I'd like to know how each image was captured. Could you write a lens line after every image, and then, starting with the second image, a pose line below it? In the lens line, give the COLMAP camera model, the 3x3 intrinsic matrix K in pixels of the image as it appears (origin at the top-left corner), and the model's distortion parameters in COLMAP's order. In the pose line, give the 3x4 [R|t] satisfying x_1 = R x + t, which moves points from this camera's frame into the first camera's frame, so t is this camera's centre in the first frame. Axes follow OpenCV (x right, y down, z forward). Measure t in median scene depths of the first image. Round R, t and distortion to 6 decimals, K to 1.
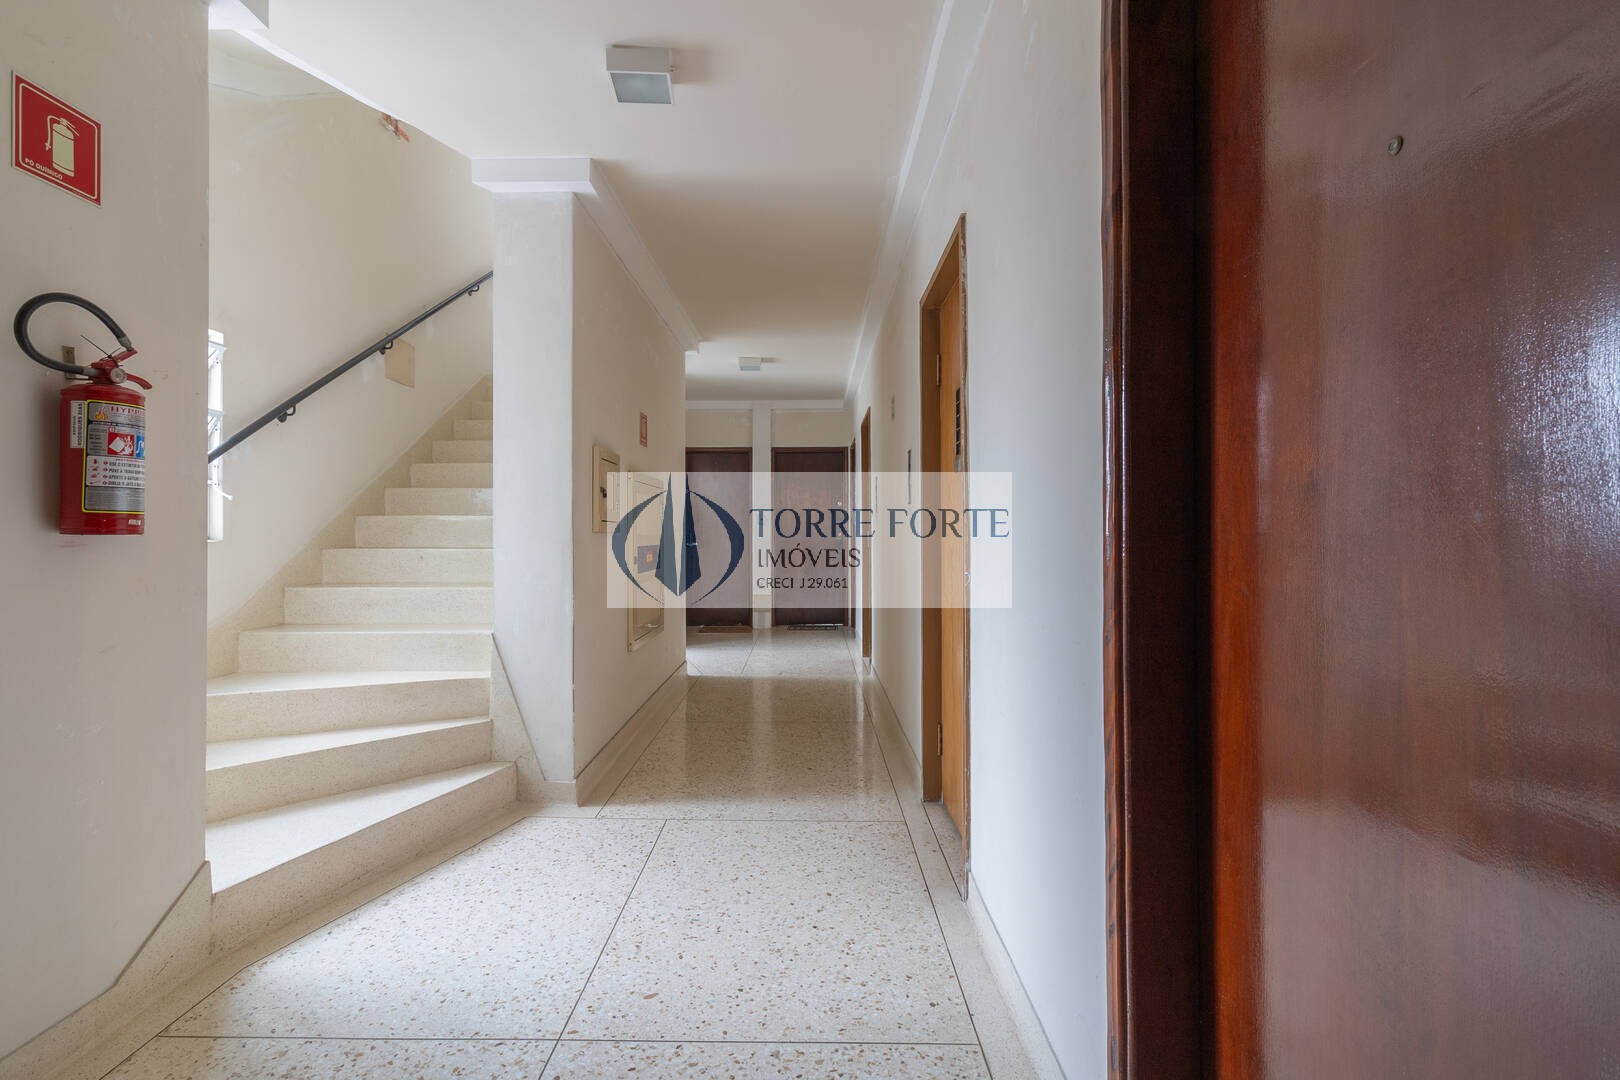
lens RADIAL K [[748.2, 0, 811.4], [0, 748.2, 515.1], [0, 0, 1]] dist [0.000337, -0.000124]
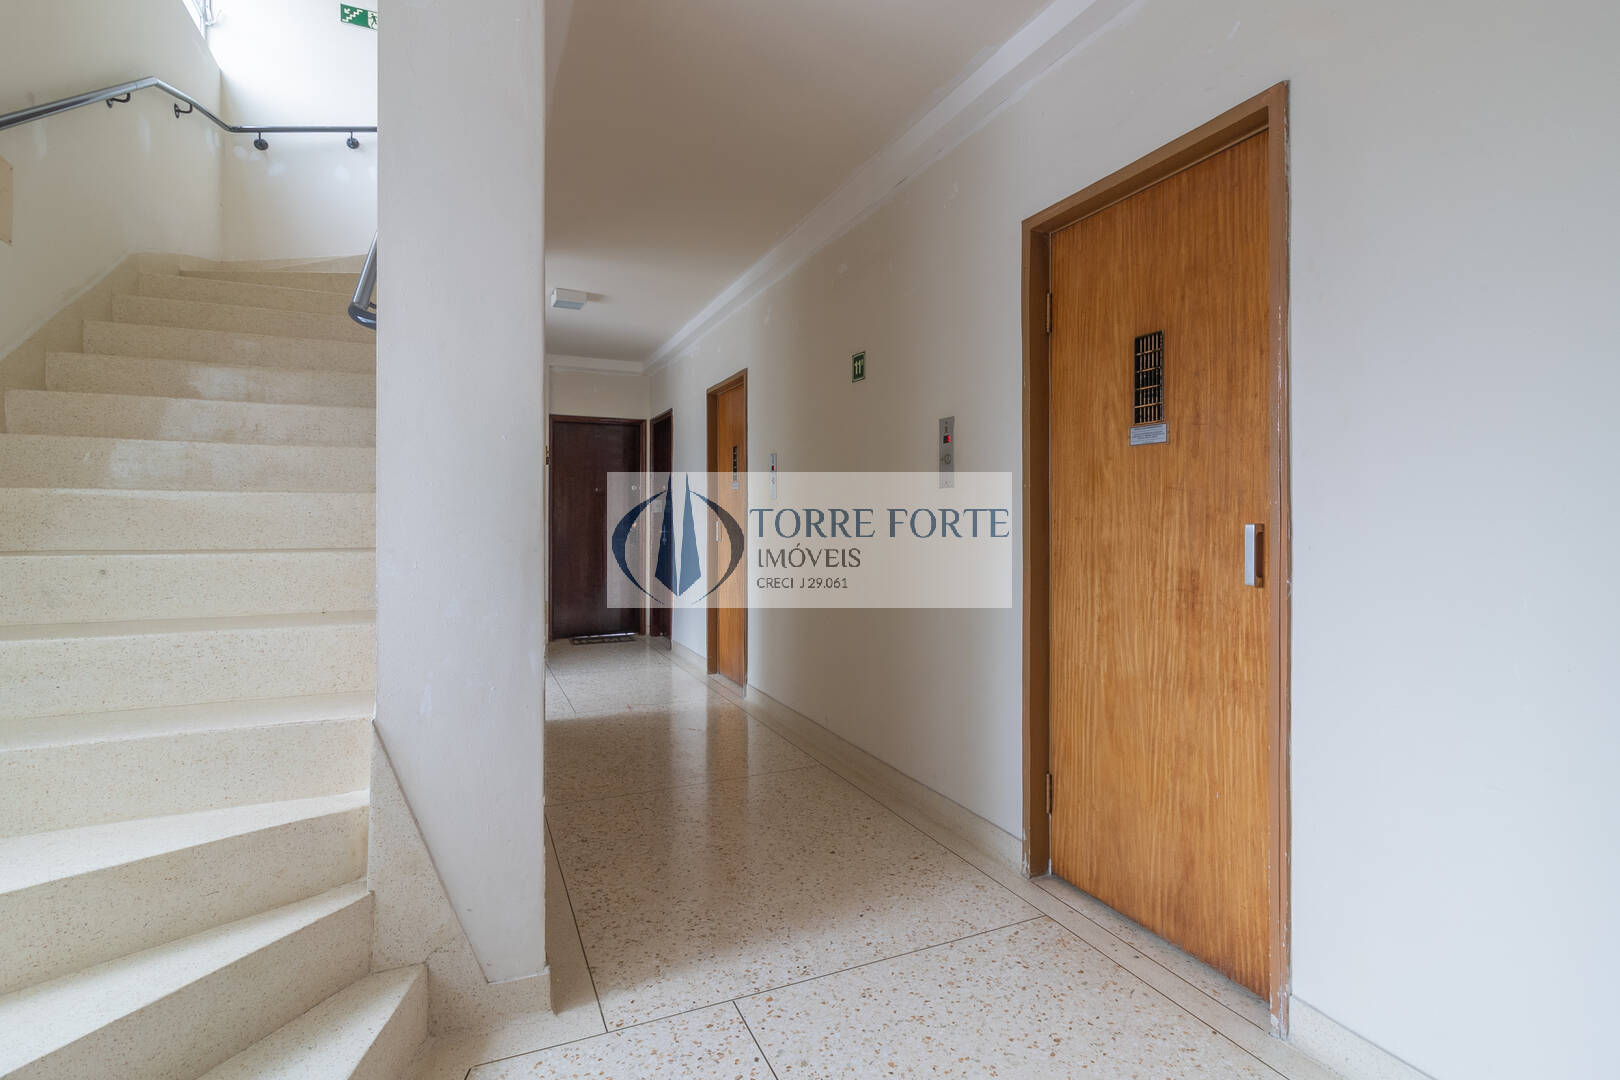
lens RADIAL K [[748.2, 0, 811.4], [0, 748.2, 515.1], [0, 0, 1]] dist [0.000337, -0.000124]
pose [[0.895325, 0.008973, 0.445322, -0.389028], [-0.014429, 0.999857, 0.008862, 0.009814], [-0.445179, -0.014360, 0.895326, 0.418040]]
